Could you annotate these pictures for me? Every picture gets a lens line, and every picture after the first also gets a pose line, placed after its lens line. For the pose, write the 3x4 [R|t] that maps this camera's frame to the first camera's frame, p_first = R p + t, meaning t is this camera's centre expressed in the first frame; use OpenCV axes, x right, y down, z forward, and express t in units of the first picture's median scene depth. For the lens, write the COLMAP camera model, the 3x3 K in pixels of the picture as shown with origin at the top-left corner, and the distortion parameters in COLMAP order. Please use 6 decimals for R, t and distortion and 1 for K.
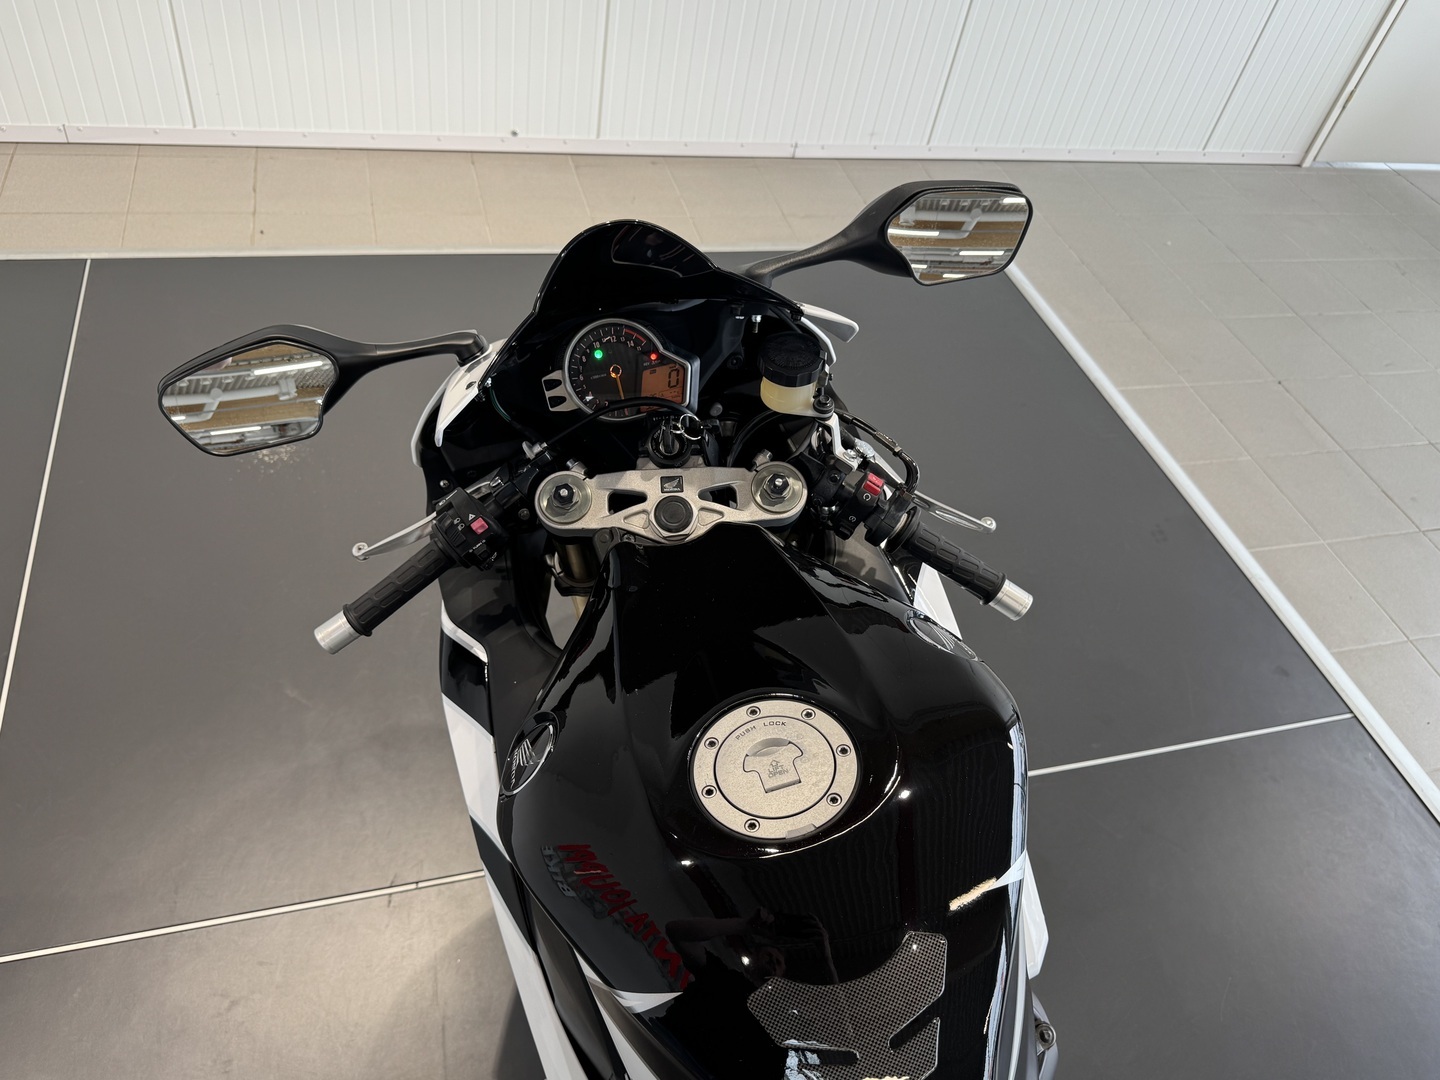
lens RADIAL K [[1057.5, 0, 710.5], [0, 1057.5, 543.0], [0, 0, 1]] dist [0.158980, -0.319765]
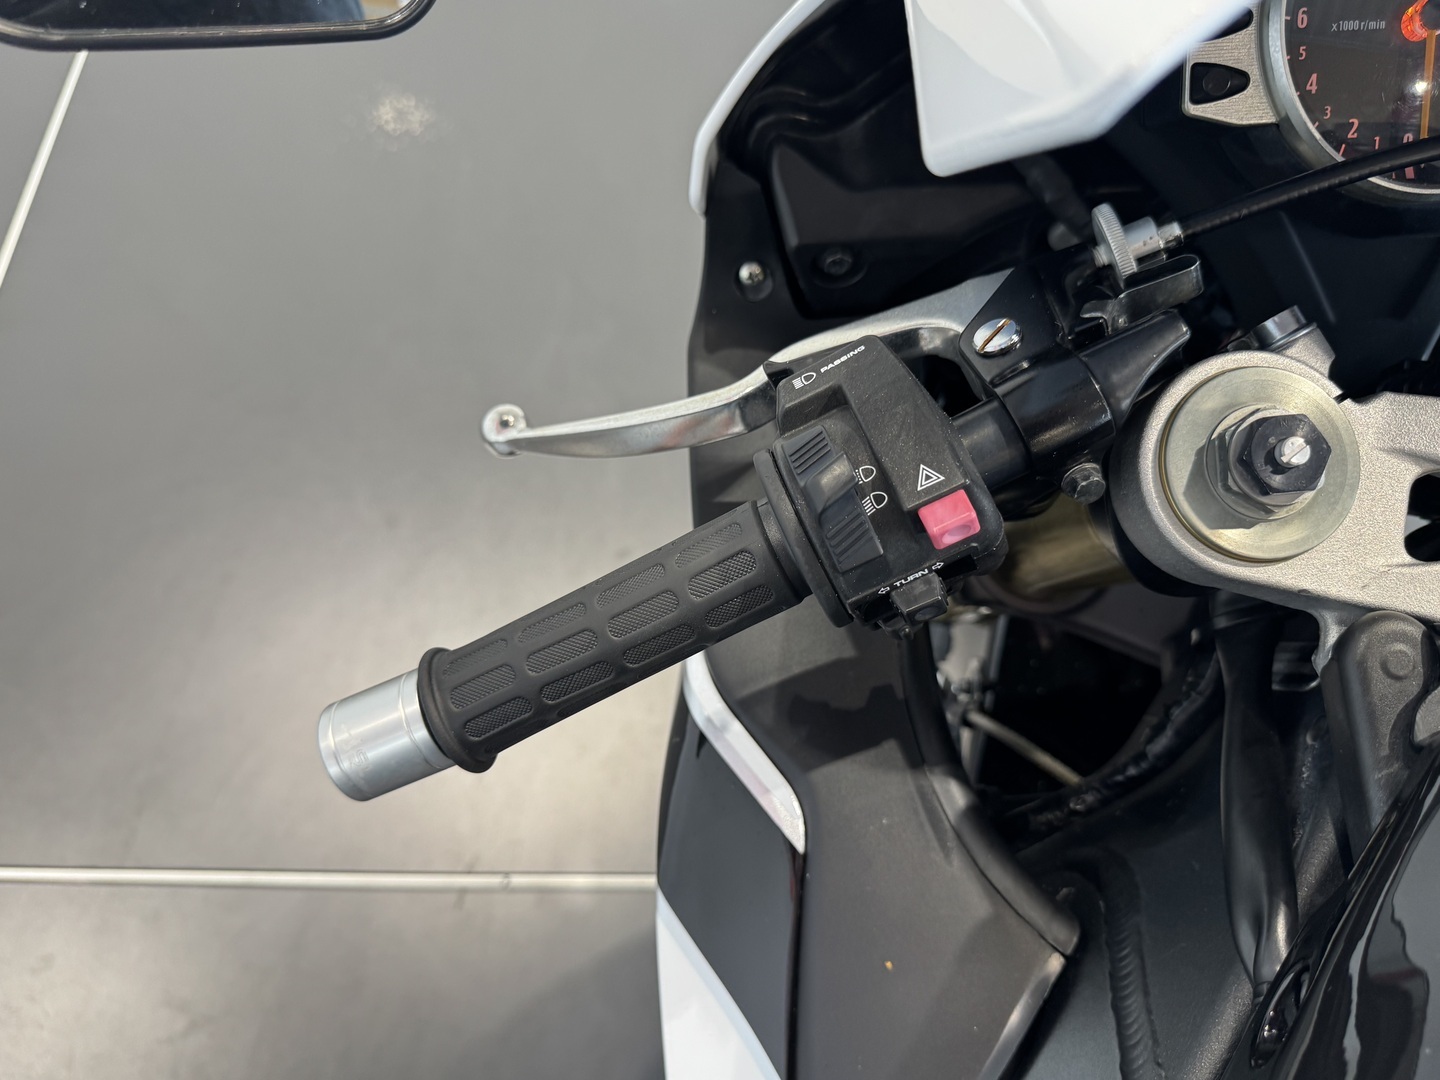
lens RADIAL K [[1057.5, 0, 710.5], [0, 1057.5, 543.0], [0, 0, 1]] dist [0.158980, -0.319765]
pose [[0.970373, 0.228434, -0.078698, -0.235627], [-0.205082, 0.950956, 0.231568, -0.054667], [0.127736, -0.208568, 0.969630, 0.693238]]
